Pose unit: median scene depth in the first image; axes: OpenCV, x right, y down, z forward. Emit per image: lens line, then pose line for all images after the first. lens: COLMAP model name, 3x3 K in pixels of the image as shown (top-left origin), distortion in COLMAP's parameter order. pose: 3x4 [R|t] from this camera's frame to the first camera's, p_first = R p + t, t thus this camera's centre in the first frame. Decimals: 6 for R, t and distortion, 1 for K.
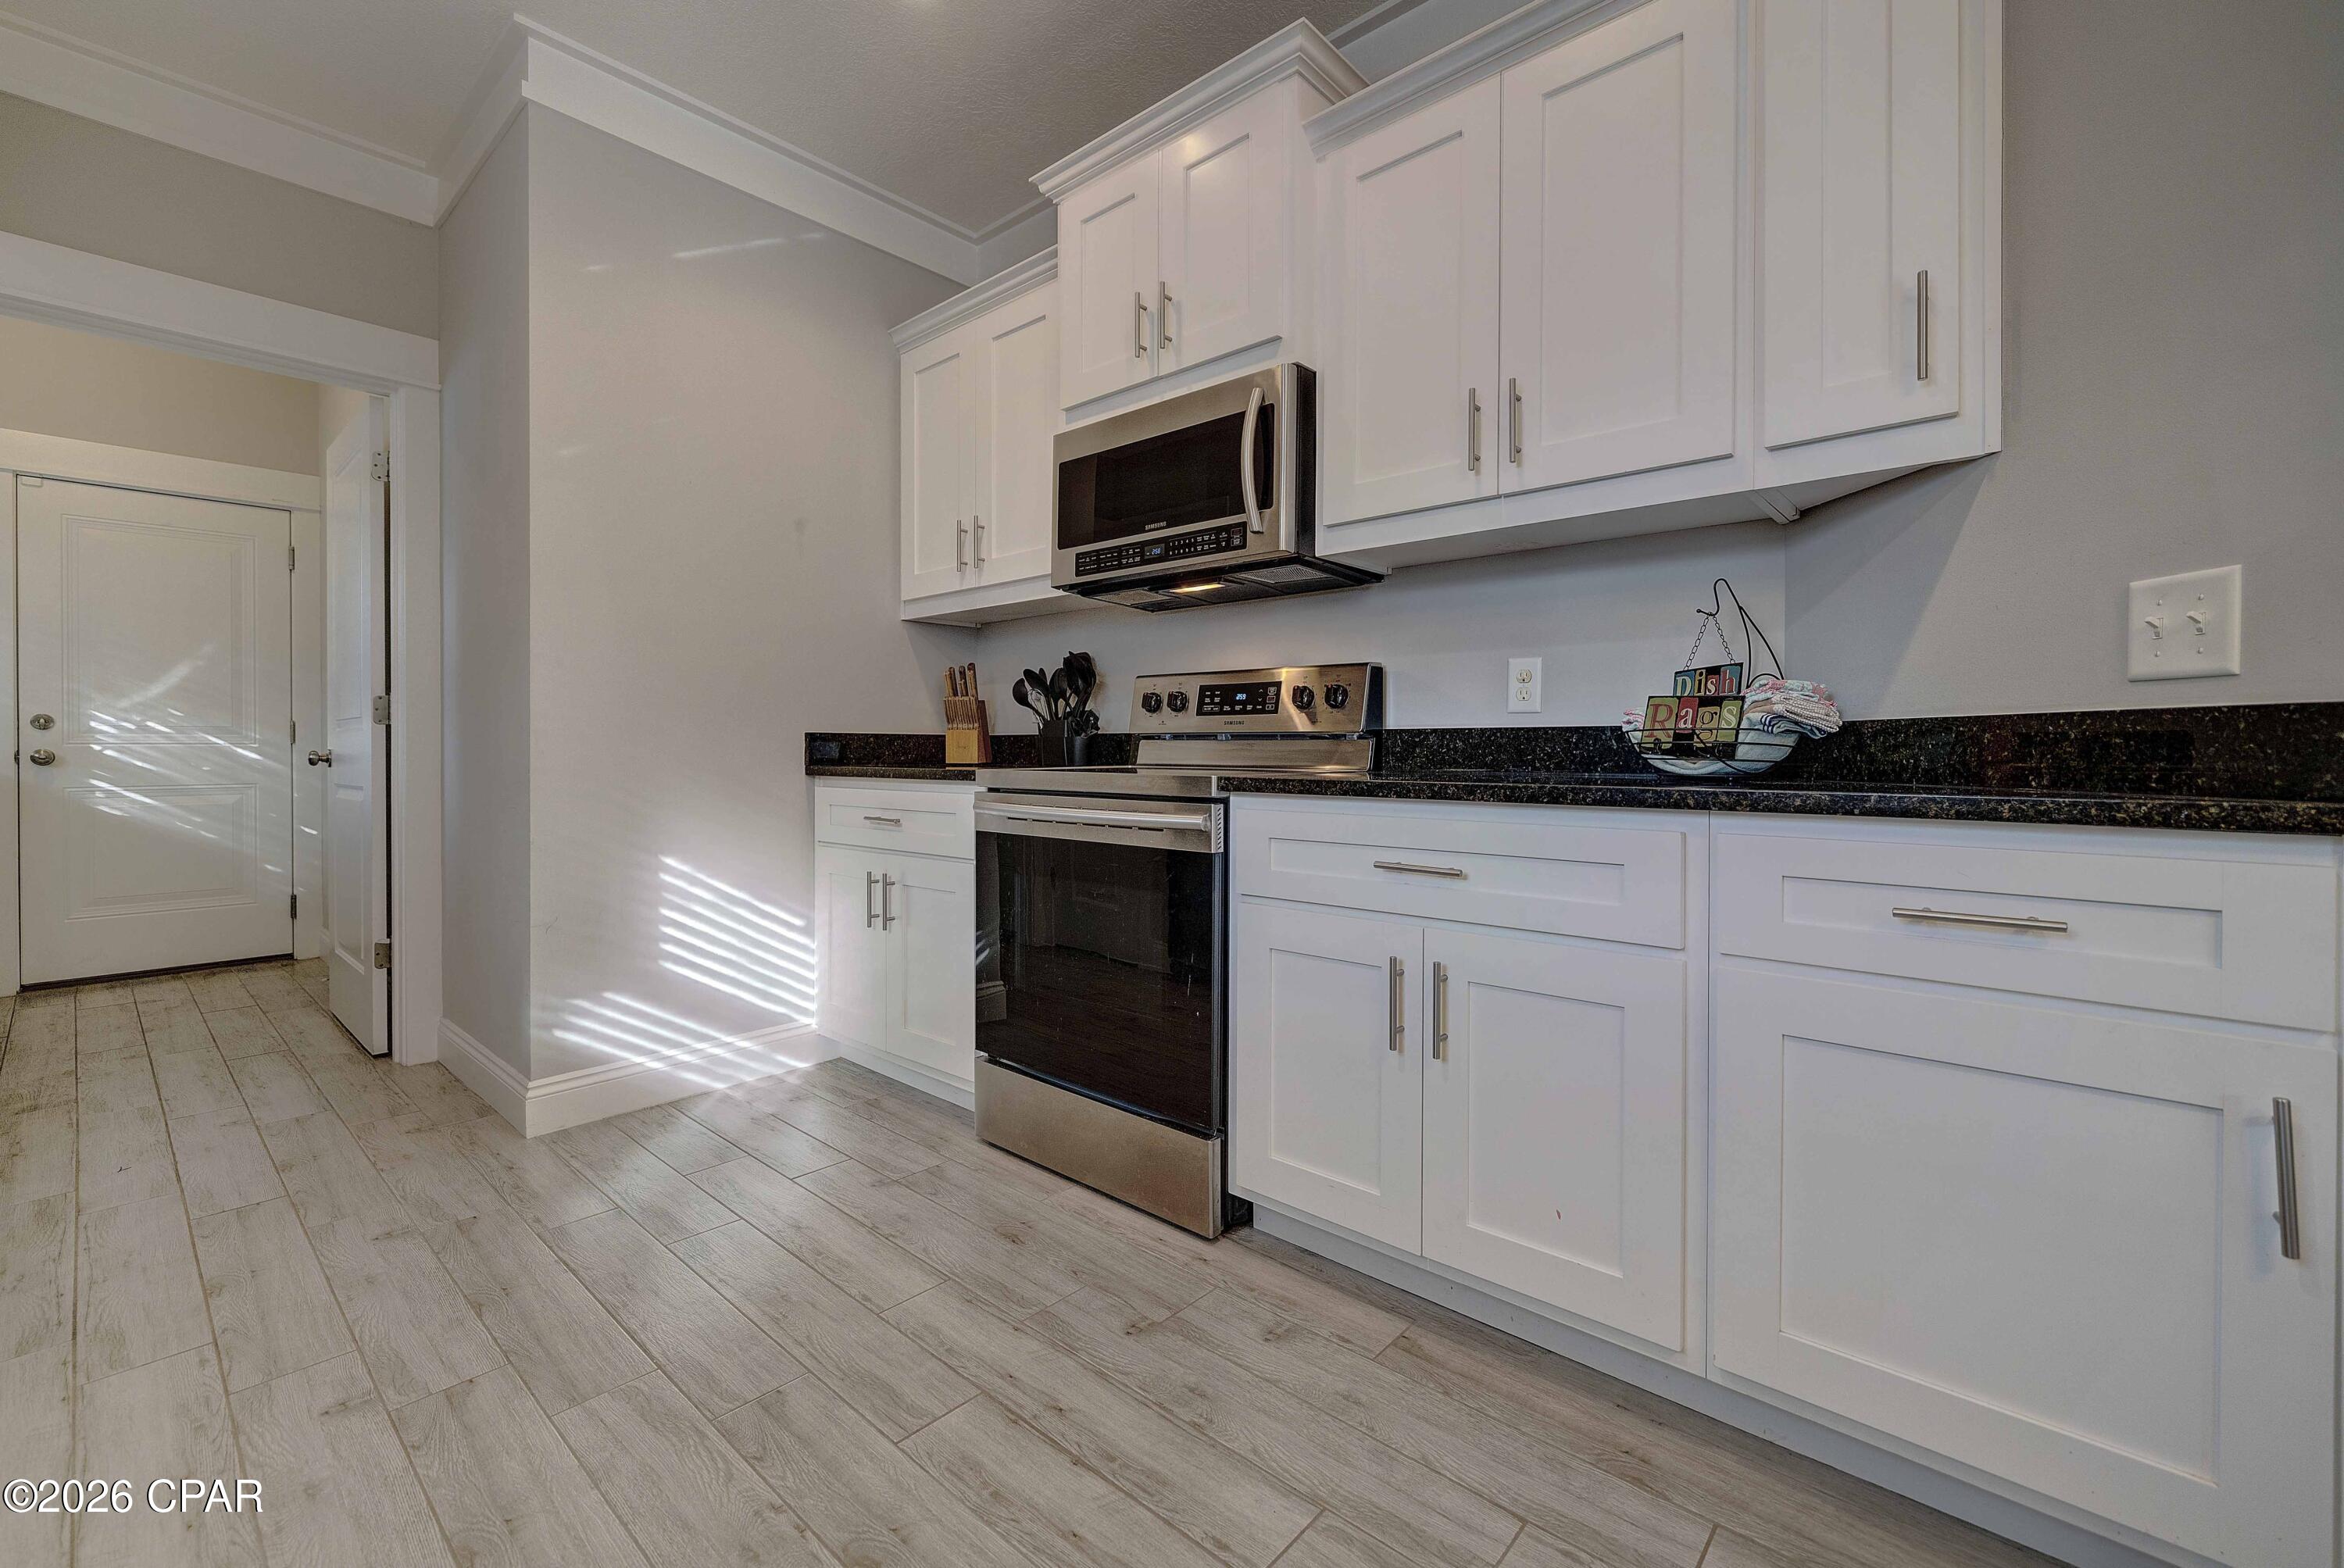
lens RADIAL K [[976.7, 0, 1117.0], [0, 976.7, 757.2], [0, 0, 1]] dist [0.000343, -0.000198]
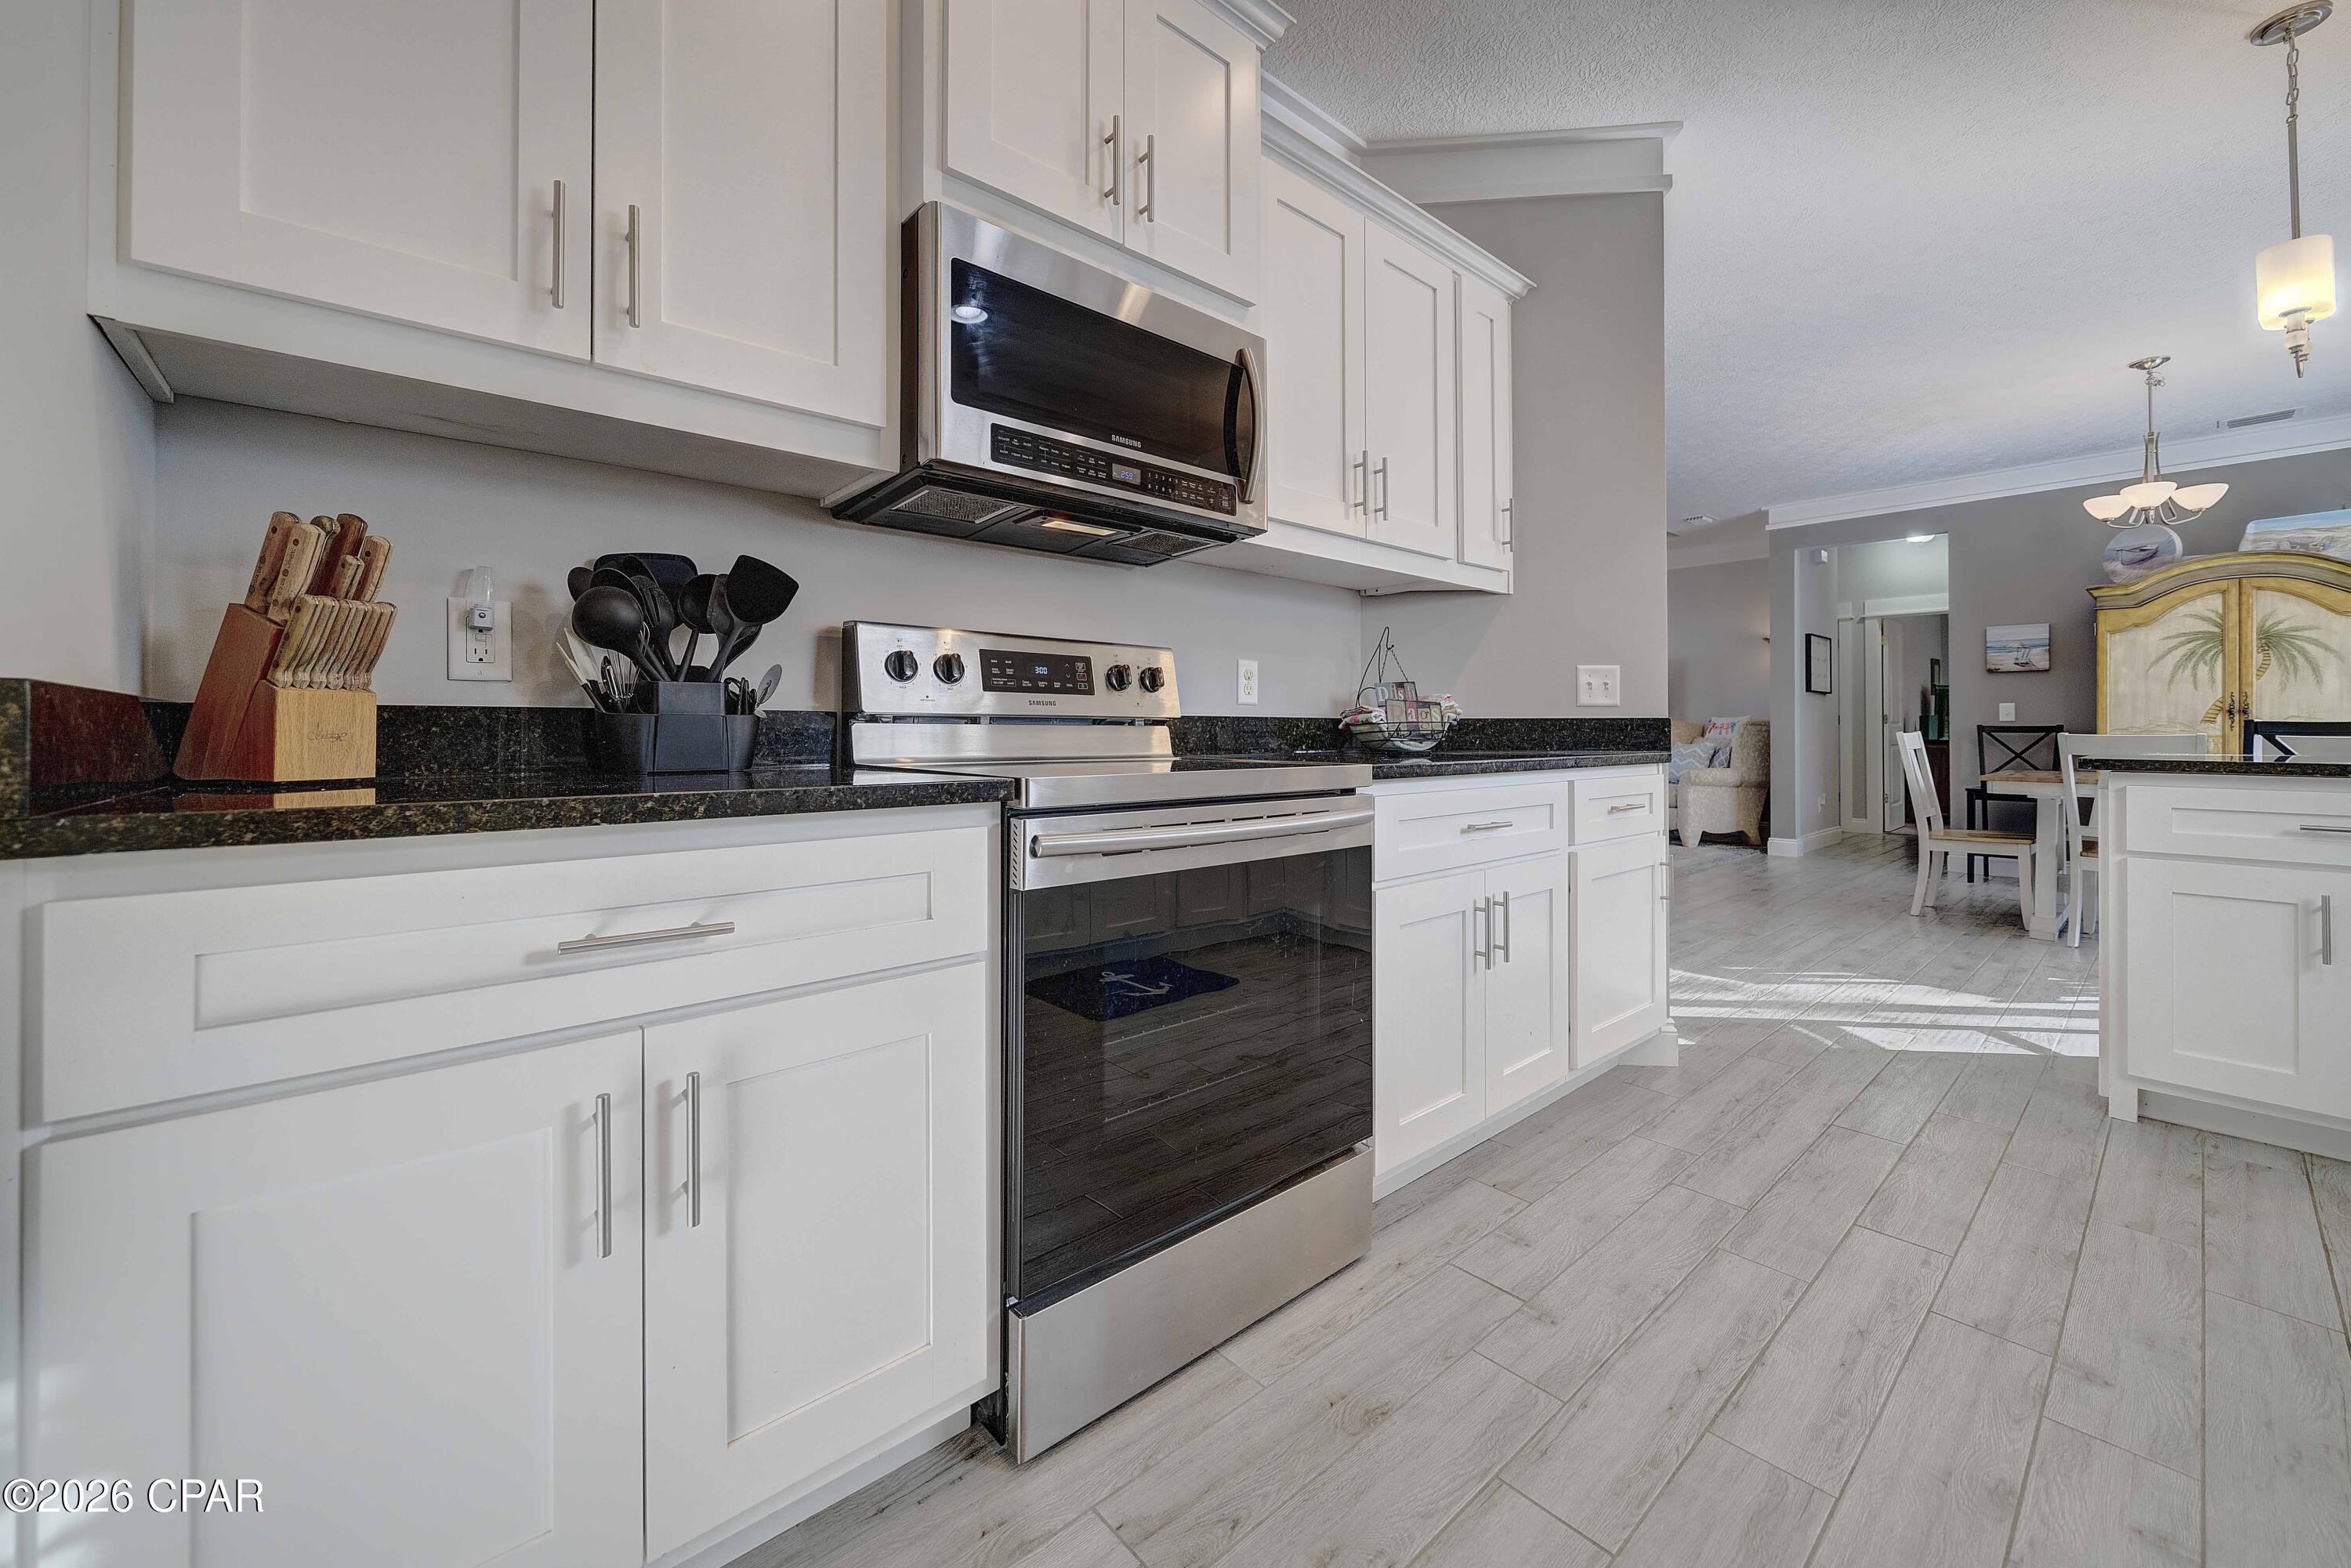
lens RADIAL K [[964.6, 0, 1125.5], [0, 964.6, 727.9], [0, 0, 1]] dist [-0.000407, 0.000203]
pose [[0.071834, 0.001202, 0.997416, -0.793061], [0.009047, 0.999957, -0.001856, -0.016171], [-0.997376, 0.009157, 0.071820, 1.073850]]
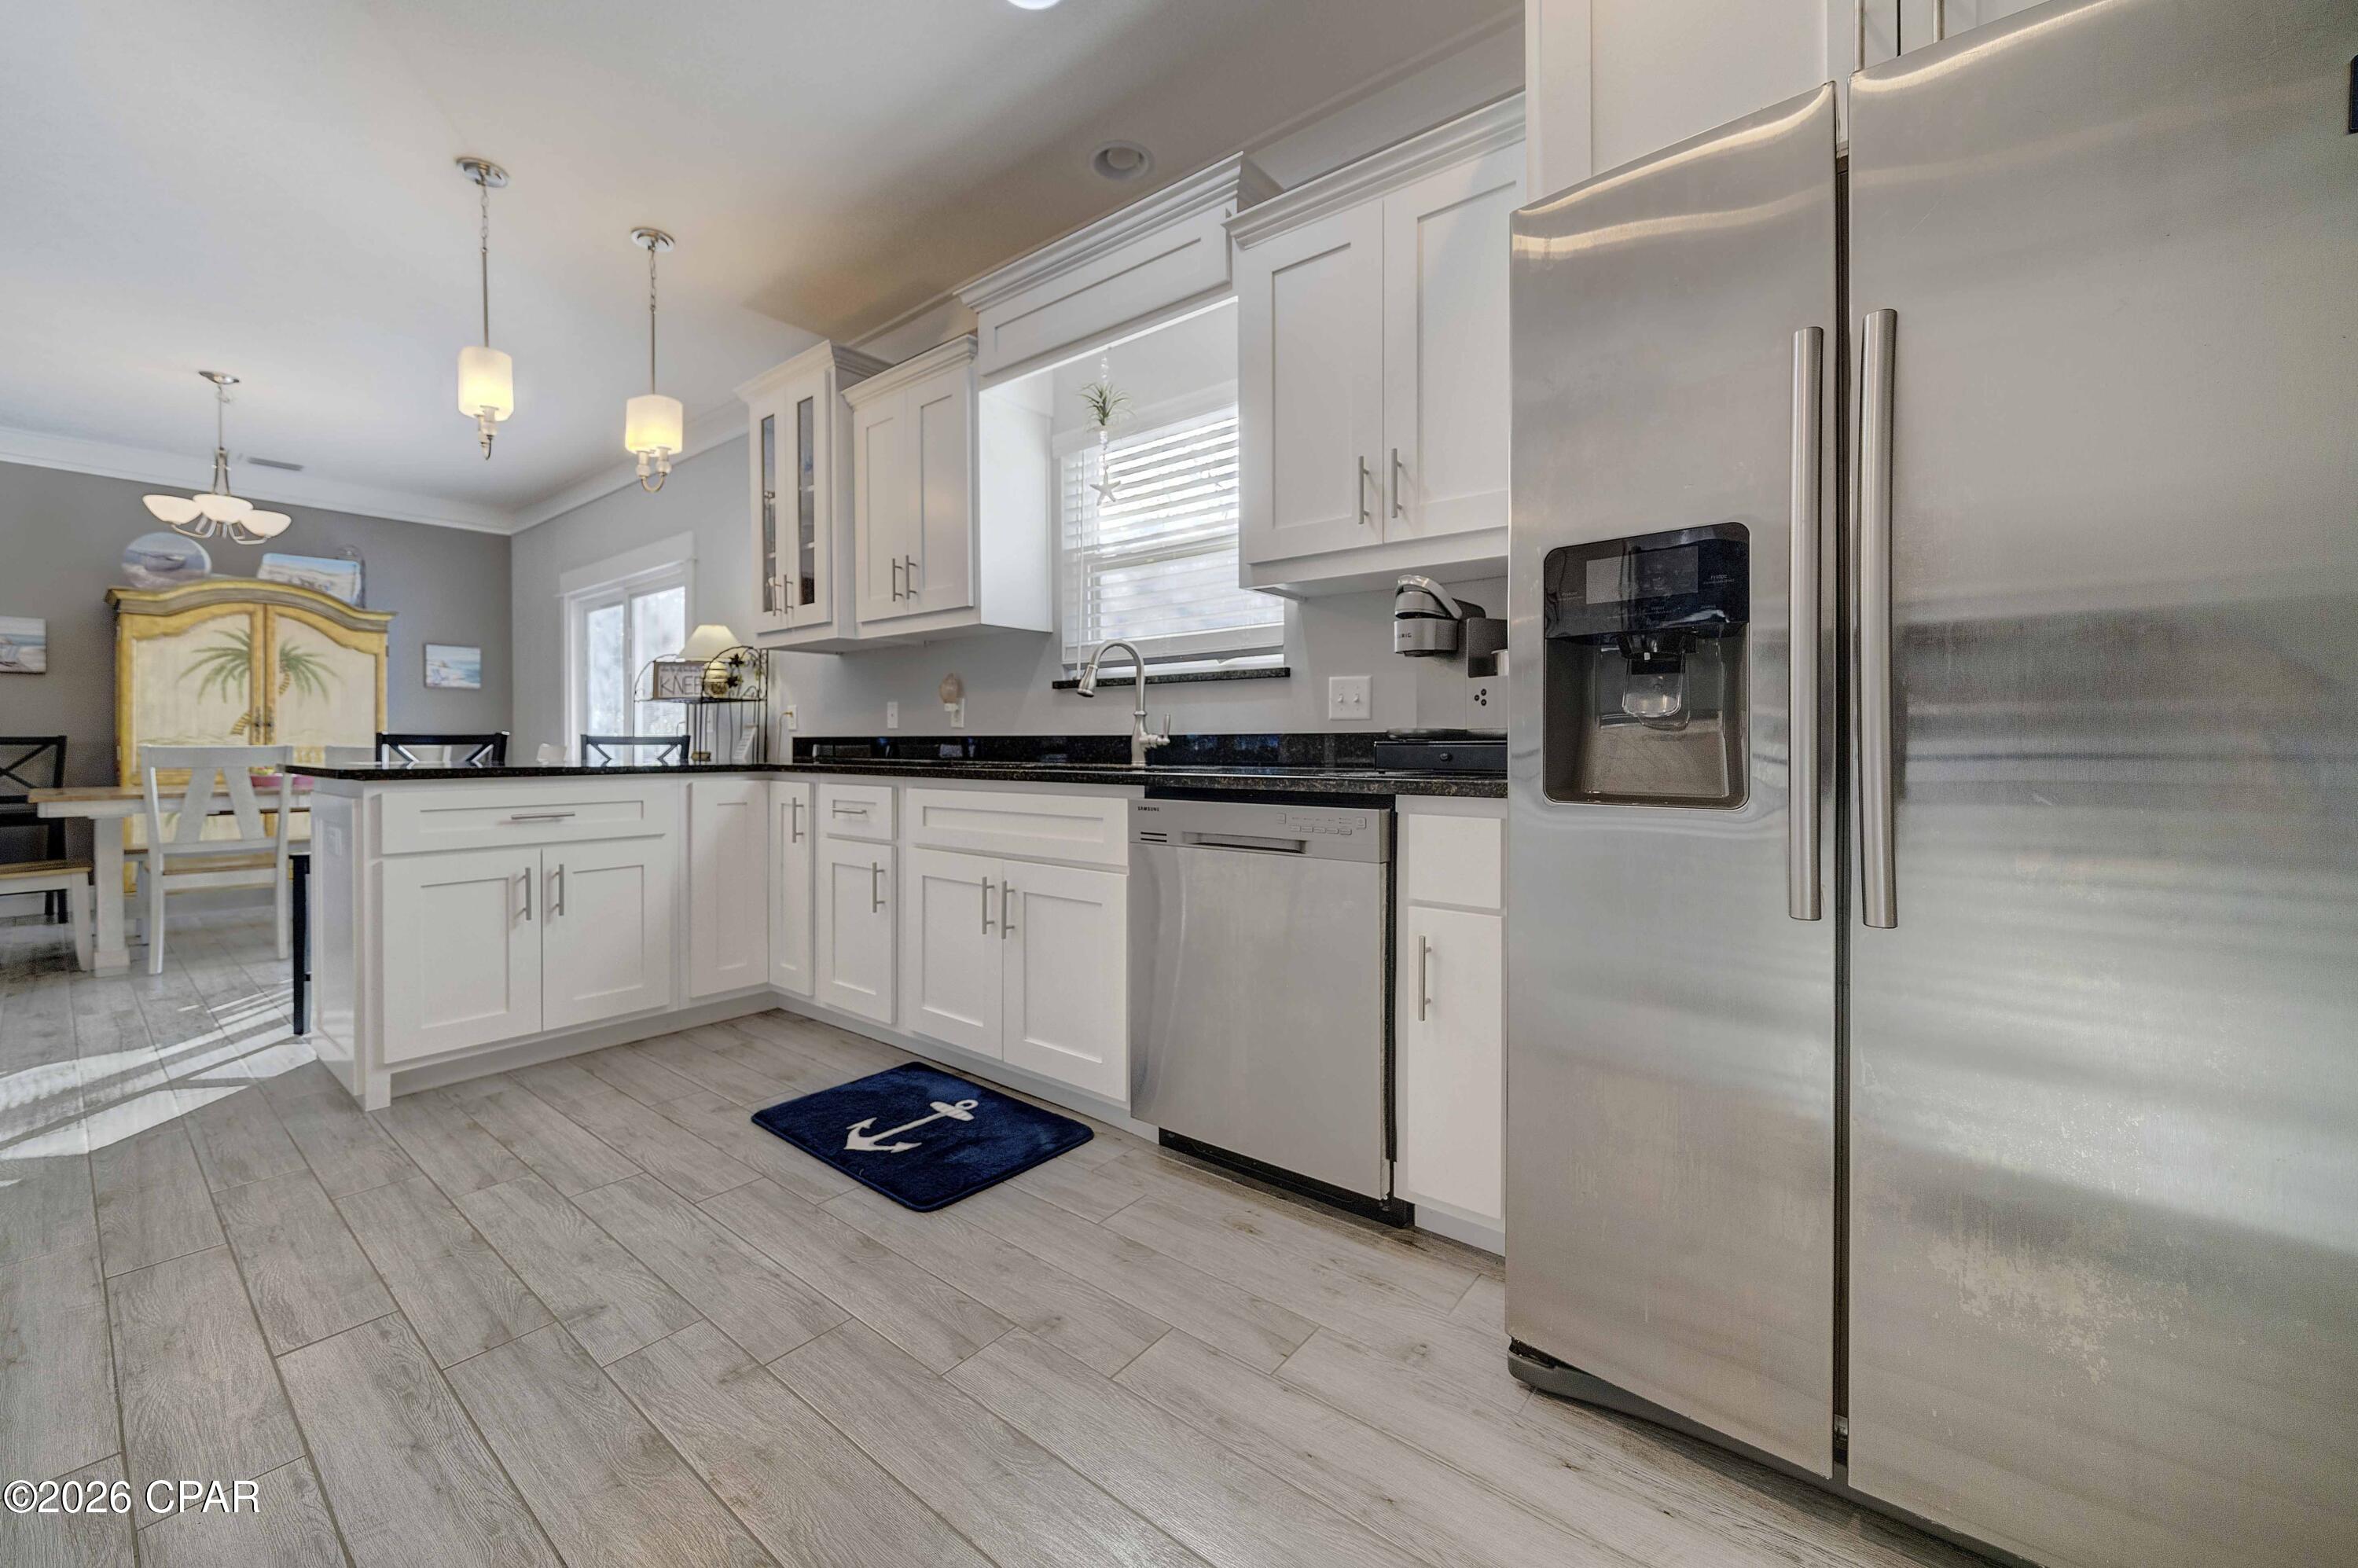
lens RADIAL K [[868.3, 0, 1201.8], [0, 868.3, 744.0], [0, 0, 1]] dist [-0.000099, 0.000083]
pose [[-0.988467, 0.001093, -0.151430, -0.425201], [-0.000891, 0.999915, 0.013032, -0.016251], [0.151432, 0.013016, -0.988382, 1.206700]]
